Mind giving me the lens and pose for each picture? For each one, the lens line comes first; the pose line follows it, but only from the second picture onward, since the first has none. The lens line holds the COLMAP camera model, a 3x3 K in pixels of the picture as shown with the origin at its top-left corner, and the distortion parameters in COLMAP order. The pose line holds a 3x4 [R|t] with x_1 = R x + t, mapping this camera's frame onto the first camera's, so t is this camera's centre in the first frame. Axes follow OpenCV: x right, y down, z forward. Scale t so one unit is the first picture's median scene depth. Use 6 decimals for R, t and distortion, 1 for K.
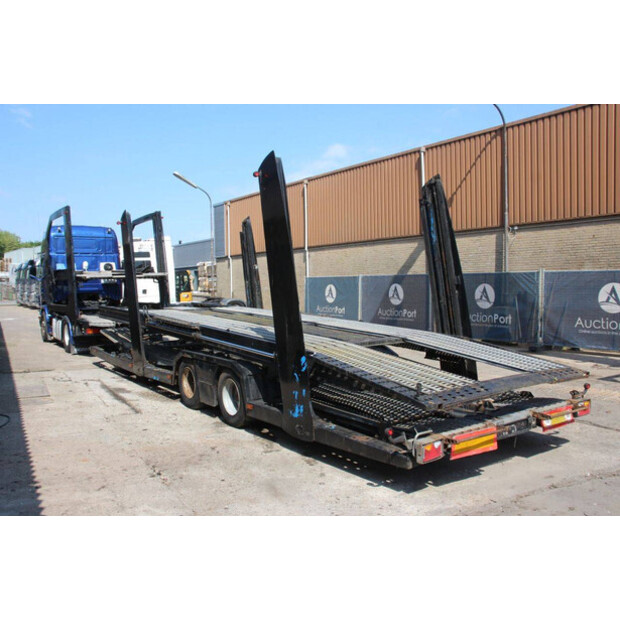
lens RADIAL K [[566.5, 0, 327.3], [0, 566.5, 307.5], [0, 0, 1]] dist [-0.043559, 0.000000]
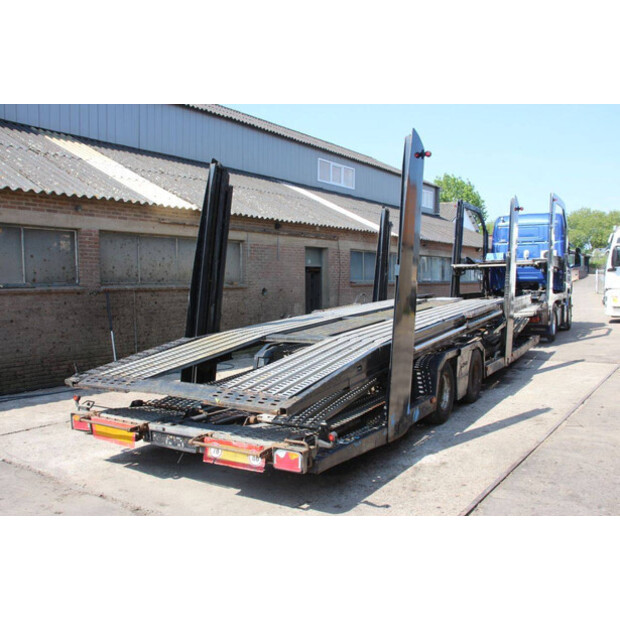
lens RADIAL K [[580.5, 0, 307.1], [0, 580.5, 311.7], [0, 0, 1]] dist [-0.062481, 0.000000]
pose [[0.394756, 0.064347, -0.916530, 1.050294], [-0.038629, 0.997825, 0.053417, -0.036177], [0.917974, 0.014317, 0.396383, 0.711842]]
